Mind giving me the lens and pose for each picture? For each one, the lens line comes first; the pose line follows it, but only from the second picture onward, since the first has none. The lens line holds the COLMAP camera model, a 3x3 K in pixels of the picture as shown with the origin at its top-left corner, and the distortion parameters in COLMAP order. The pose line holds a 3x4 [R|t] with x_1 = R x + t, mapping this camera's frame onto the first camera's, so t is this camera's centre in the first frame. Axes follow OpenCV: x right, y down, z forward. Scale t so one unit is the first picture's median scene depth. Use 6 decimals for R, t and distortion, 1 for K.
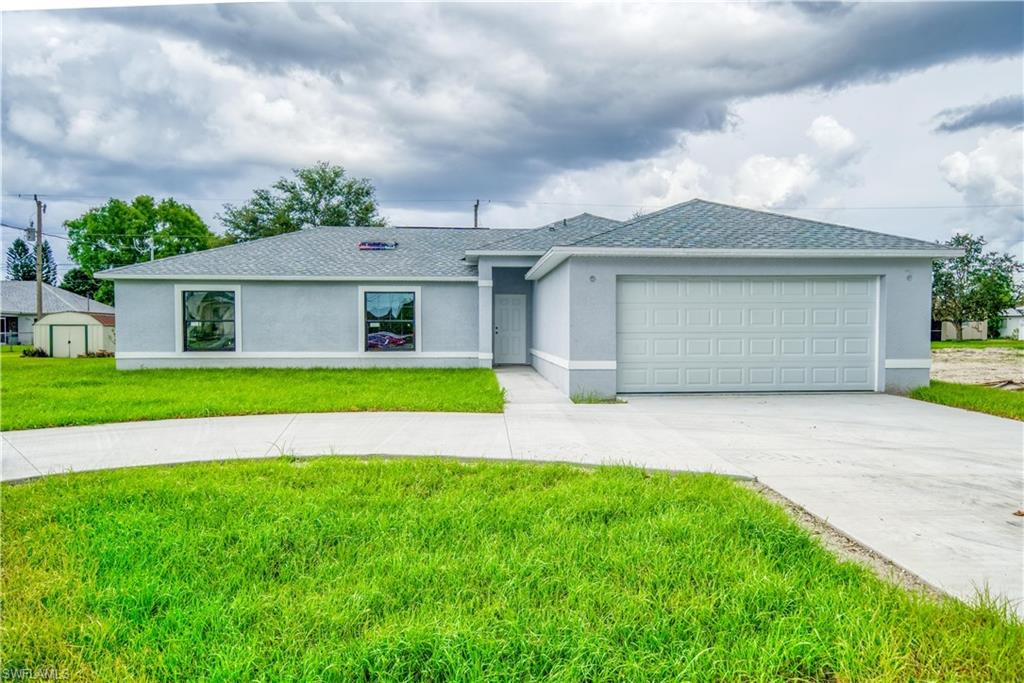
lens RADIAL K [[693.9, 0, 515.9], [0, 693.9, 310.3], [0, 0, 1]] dist [0.030906, 0.000394]
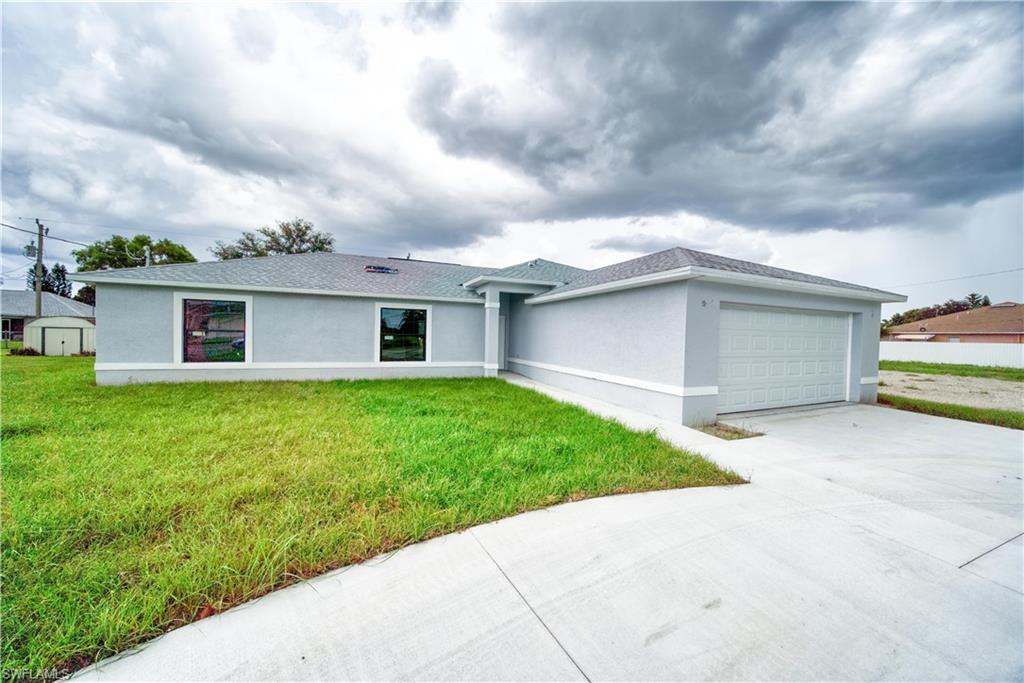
lens RADIAL K [[358.8, 0, 512.0], [0, 358.8, 341.5], [0, 0, 1]] dist [-0.017411, 0.000231]
pose [[0.949310, 0.014413, 0.314010, -0.197318], [-0.029204, 0.998672, 0.042452, -0.003589], [-0.312981, -0.049470, 0.948470, 0.390712]]
